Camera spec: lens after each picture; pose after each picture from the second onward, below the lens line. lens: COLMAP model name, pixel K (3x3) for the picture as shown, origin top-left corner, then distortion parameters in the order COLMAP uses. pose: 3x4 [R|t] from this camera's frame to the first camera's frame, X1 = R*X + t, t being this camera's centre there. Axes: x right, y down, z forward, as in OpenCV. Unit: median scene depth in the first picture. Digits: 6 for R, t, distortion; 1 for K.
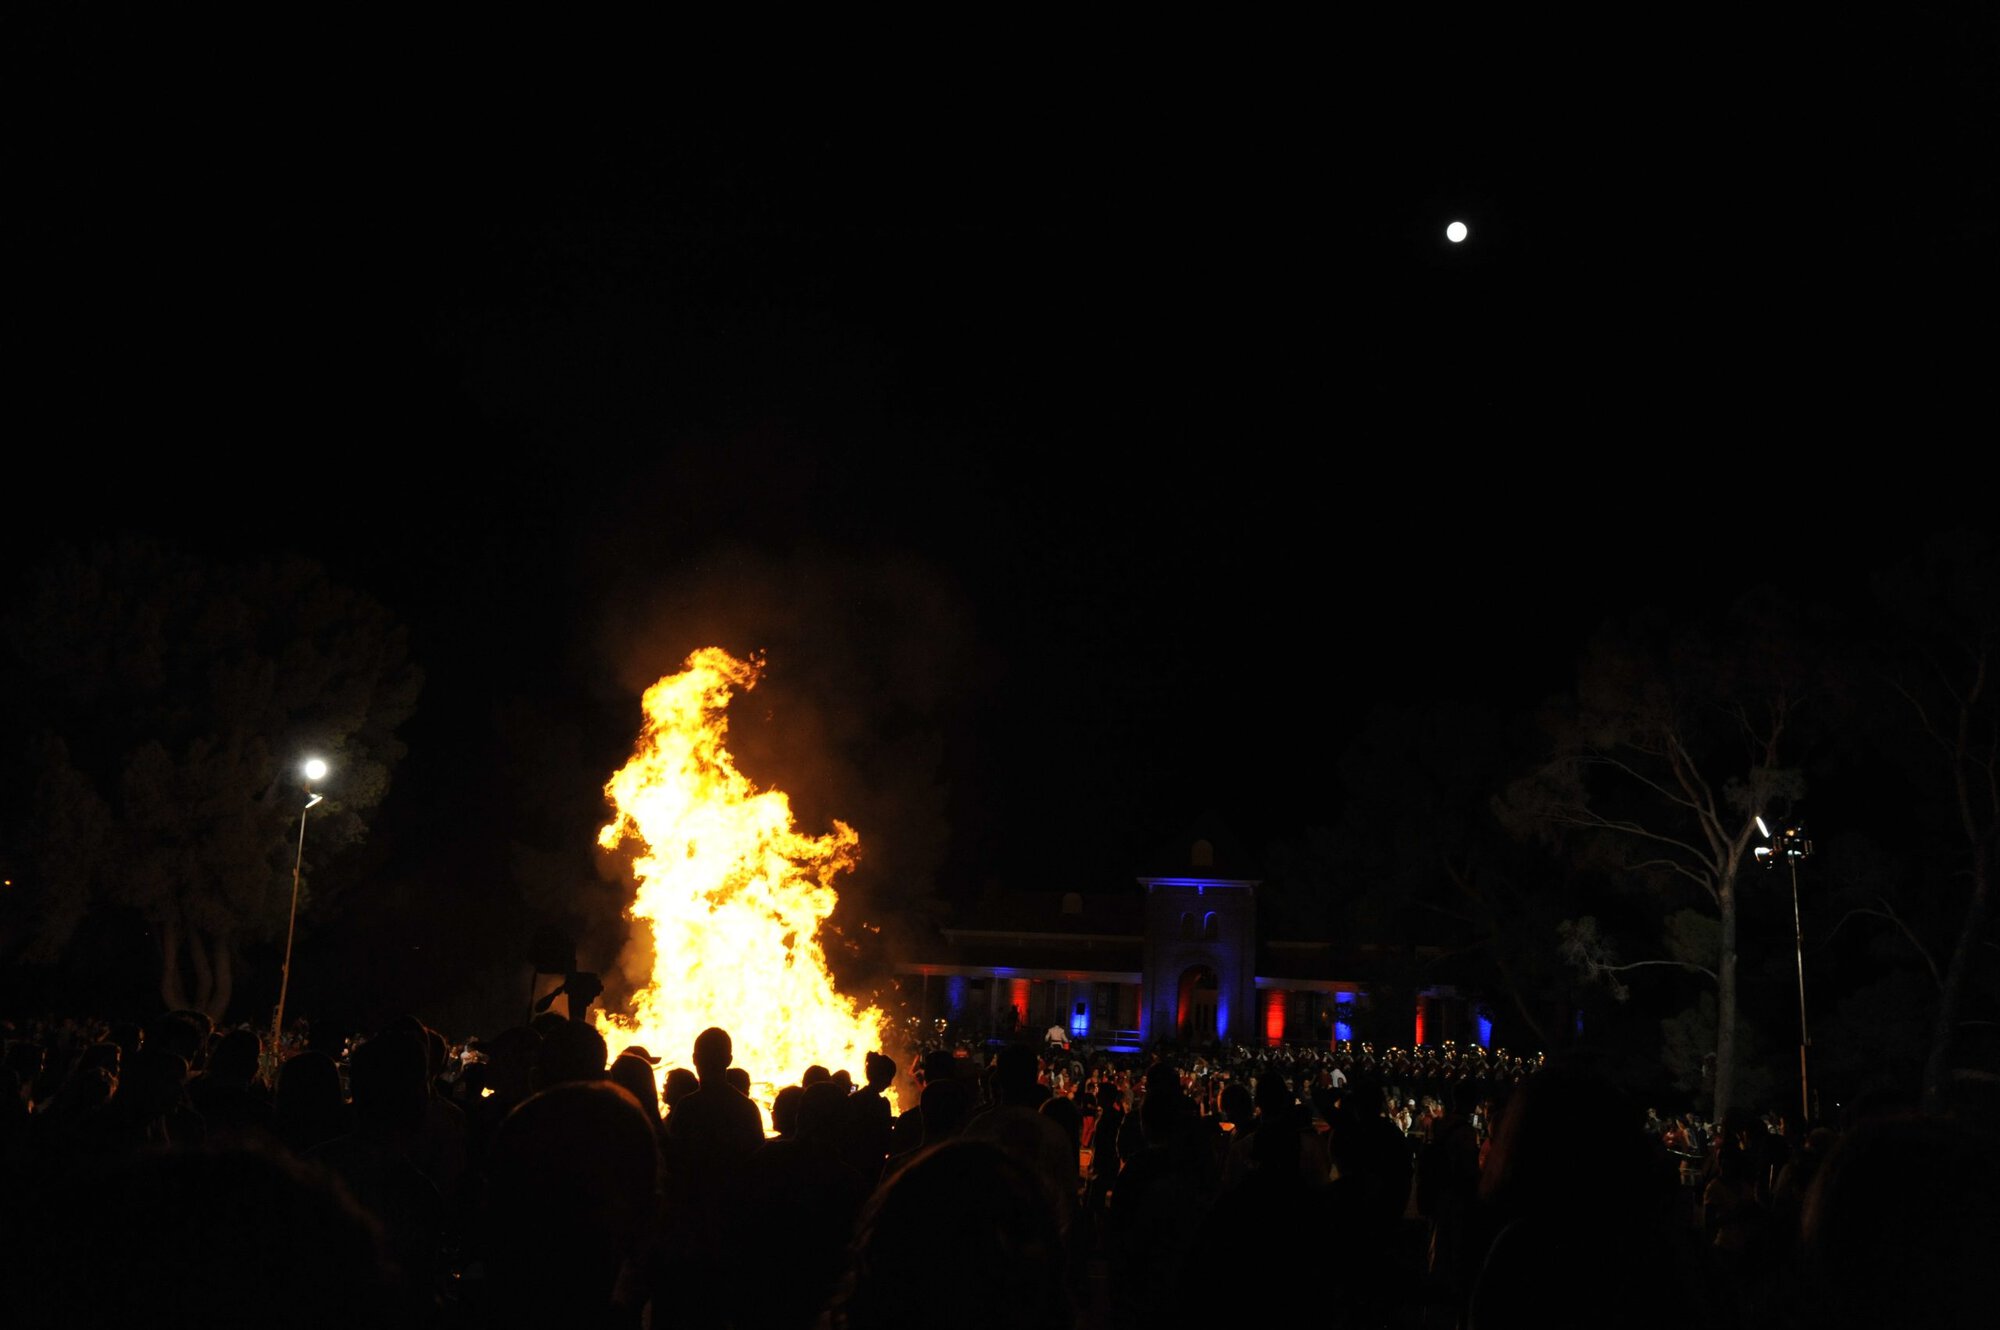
lens RADIAL K [[1885.5, 0, 1006.5], [0, 1885.5, 657.0], [0, 0, 1]] dist [0.046750, 0.020072]
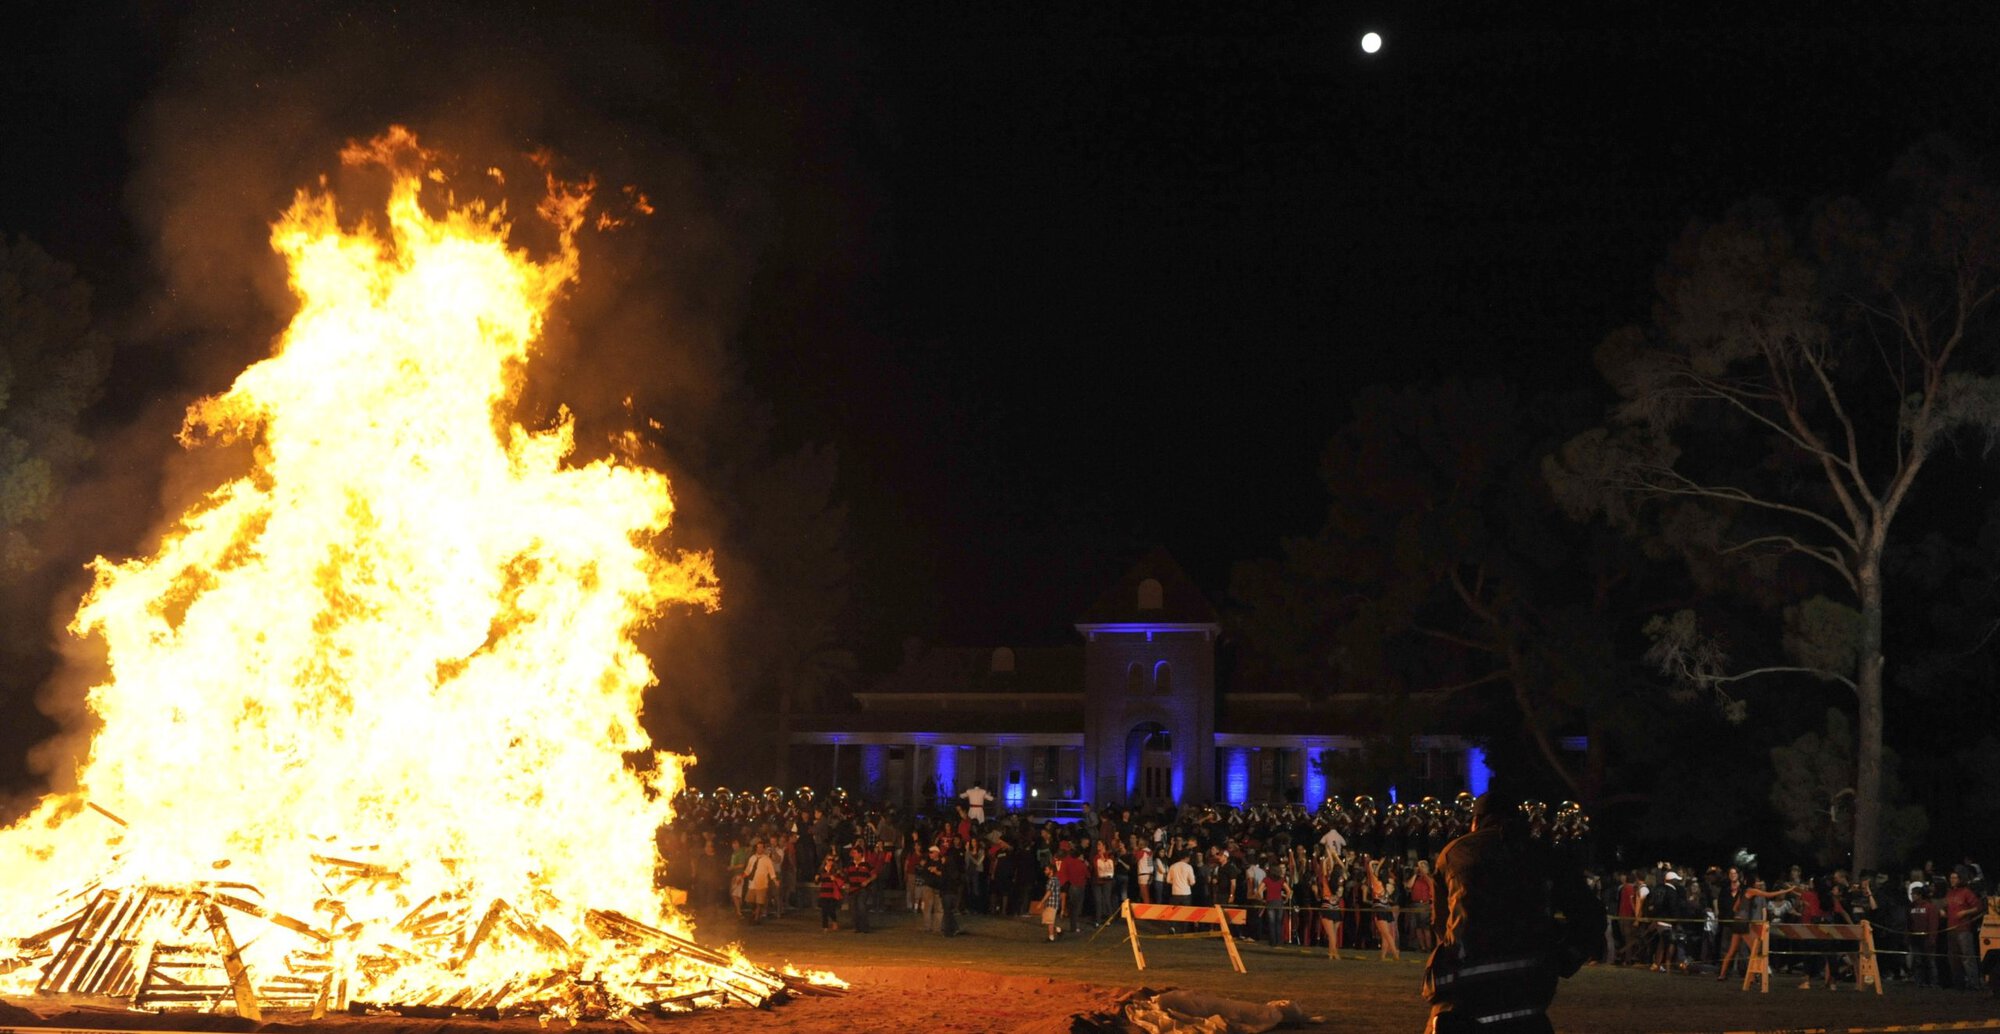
lens RADIAL K [[1871.0, 0, 1004.0], [0, 1871.0, 528.5], [0, 0, 1]] dist [0.022017, -0.008397]
pose [[0.999209, -0.026366, 0.029777, 0.019247], [0.025018, 0.998685, 0.044756, 0.054751], [-0.030918, -0.043976, 0.998554, 0.236690]]
